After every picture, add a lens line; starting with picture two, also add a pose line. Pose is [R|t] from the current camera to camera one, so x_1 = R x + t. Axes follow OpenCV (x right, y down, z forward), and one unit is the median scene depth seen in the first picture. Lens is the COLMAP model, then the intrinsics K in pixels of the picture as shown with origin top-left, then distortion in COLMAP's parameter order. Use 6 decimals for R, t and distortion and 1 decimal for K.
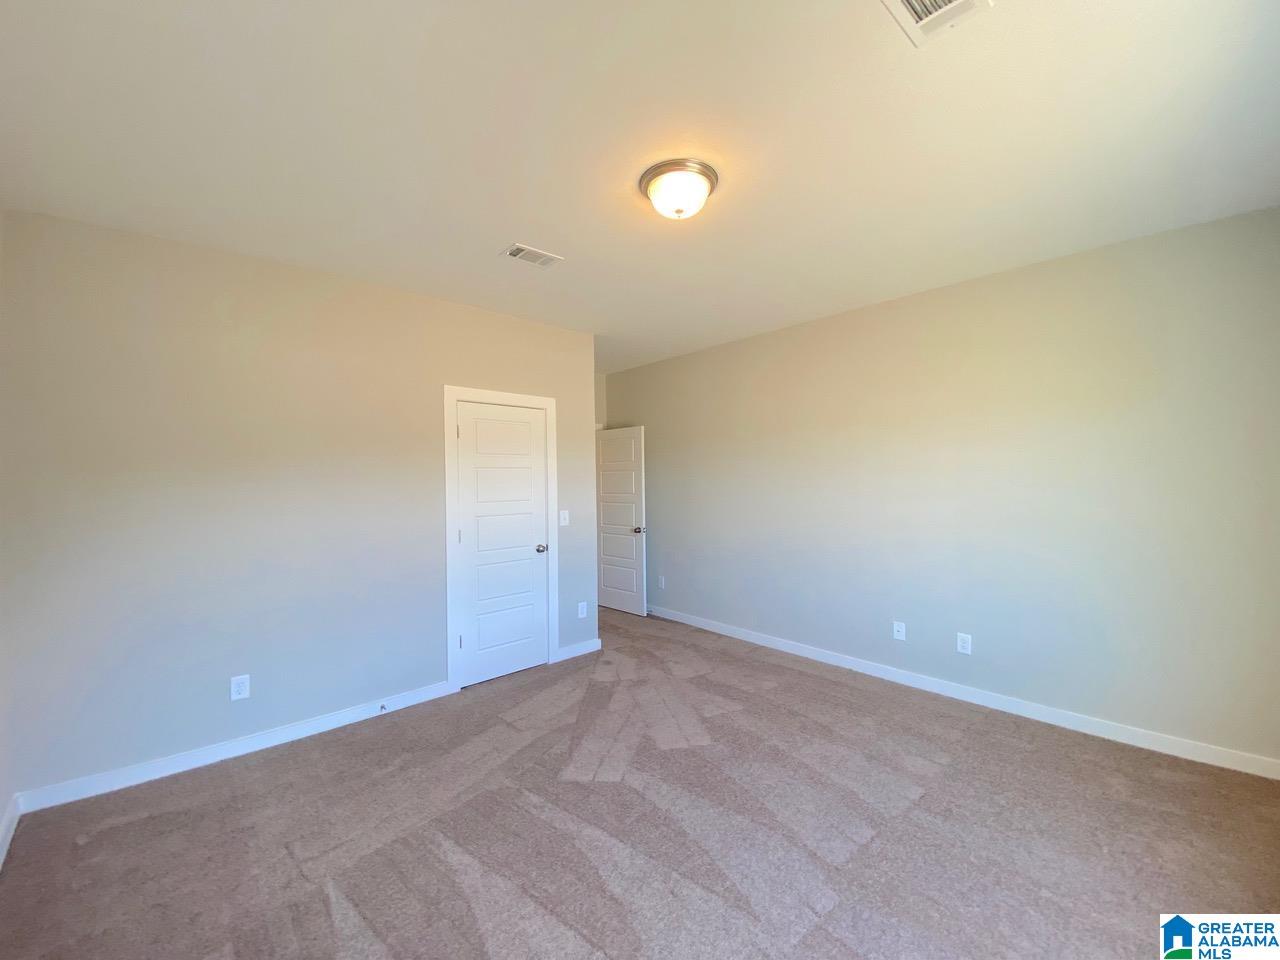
lens RADIAL K [[519.5, 0, 643.3], [0, 519.5, 478.7], [0, 0, 1]] dist [0.026675, -0.022917]
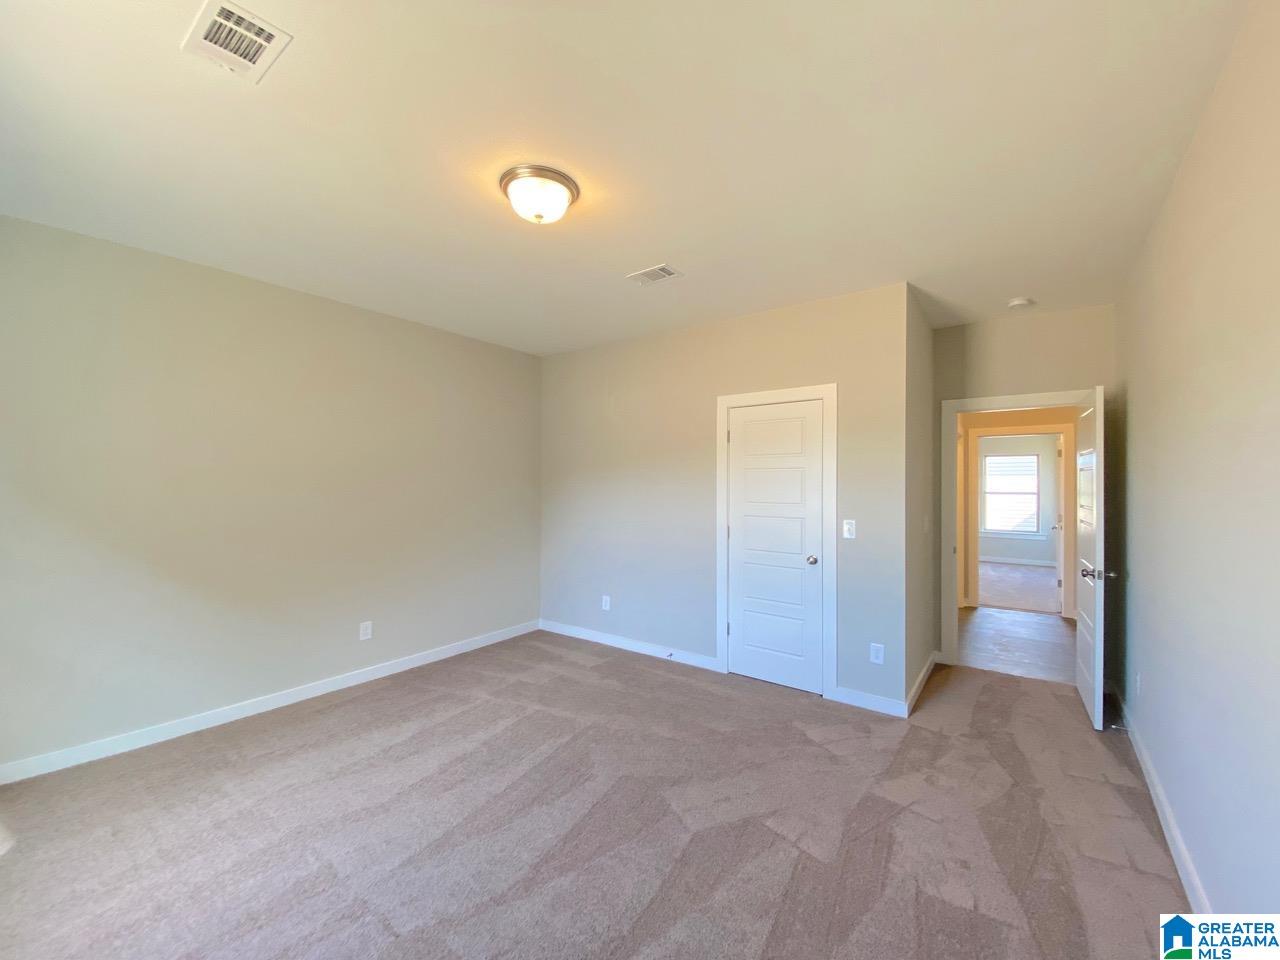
lens RADIAL K [[519.5, 0, 643.3], [0, 519.5, 478.7], [0, 0, 1]] dist [0.026675, -0.022917]
pose [[0.194653, 0.008624, -0.980834, 0.631919], [-0.005259, 0.999956, 0.007749, -0.007694], [0.980858, 0.003650, 0.194690, 0.574871]]
